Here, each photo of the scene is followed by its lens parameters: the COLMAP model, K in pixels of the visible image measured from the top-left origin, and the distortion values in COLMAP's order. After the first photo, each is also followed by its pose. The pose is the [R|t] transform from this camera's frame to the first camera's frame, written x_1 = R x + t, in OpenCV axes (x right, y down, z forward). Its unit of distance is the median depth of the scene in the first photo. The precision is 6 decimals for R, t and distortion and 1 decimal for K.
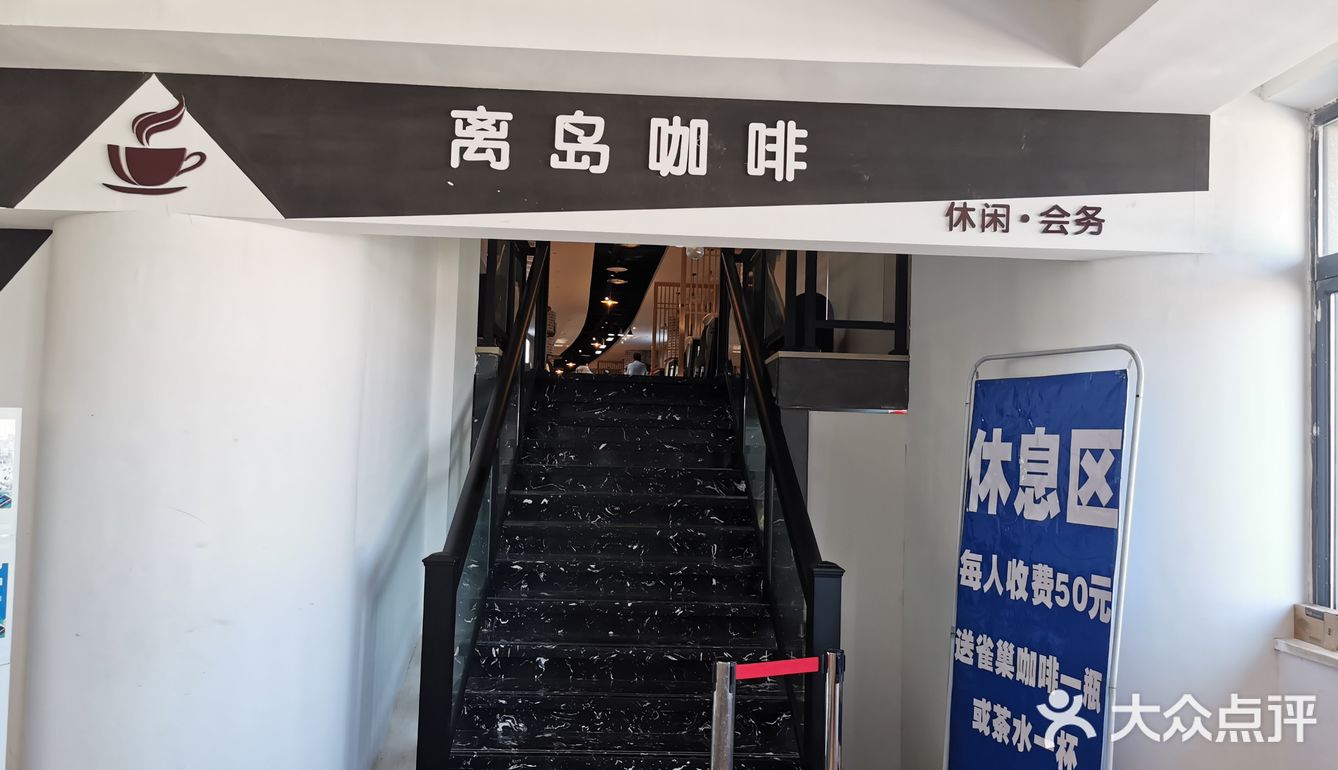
lens RADIAL K [[1349.8, 0, 668.2], [0, 1349.8, 384.3], [0, 0, 1]] dist [0.027770, 0.000000]
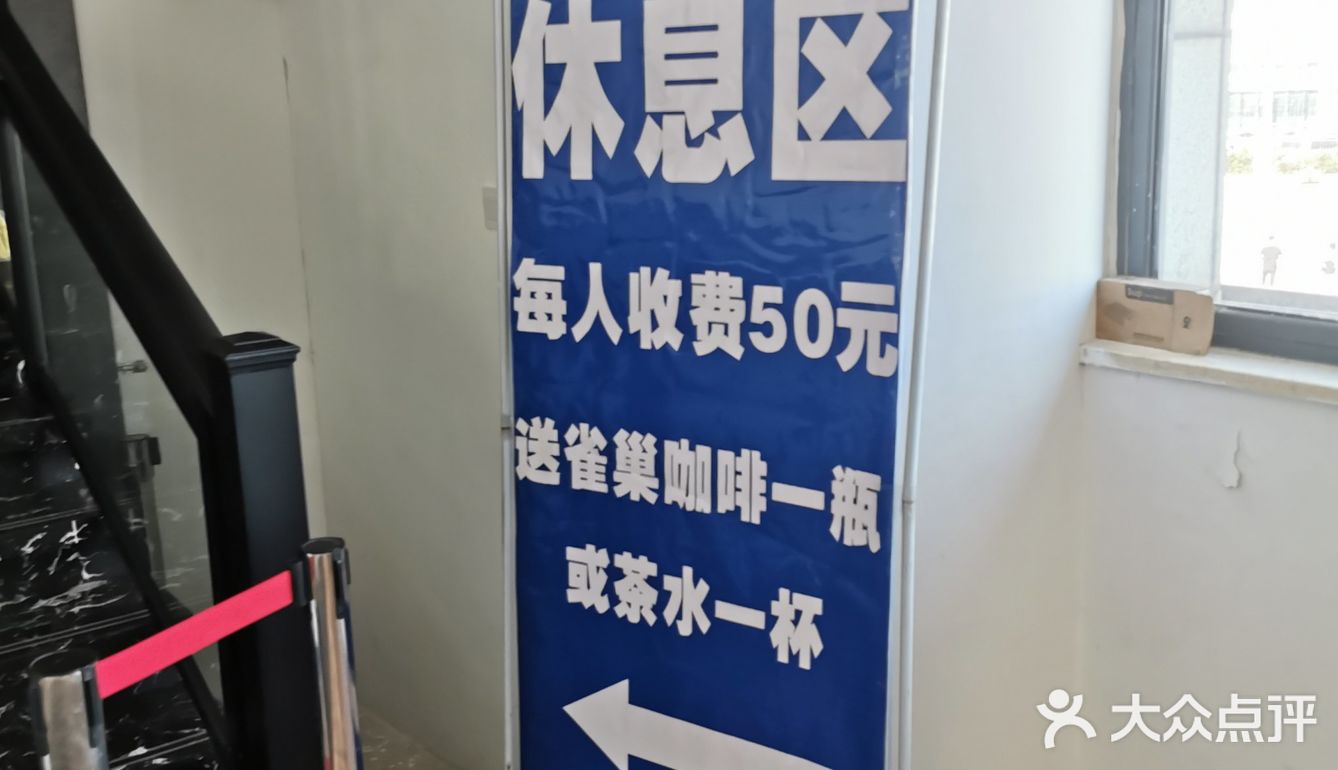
lens RADIAL K [[1349.8, 0, 659.1], [0, 1349.8, 362.0], [0, 0, 1]] dist [0.027770, 0.000000]
pose [[0.821388, -0.175881, 0.542575, -0.008286], [0.044648, 0.968177, 0.246253, 0.044212], [-0.568620, -0.178044, 0.803101, 0.616700]]
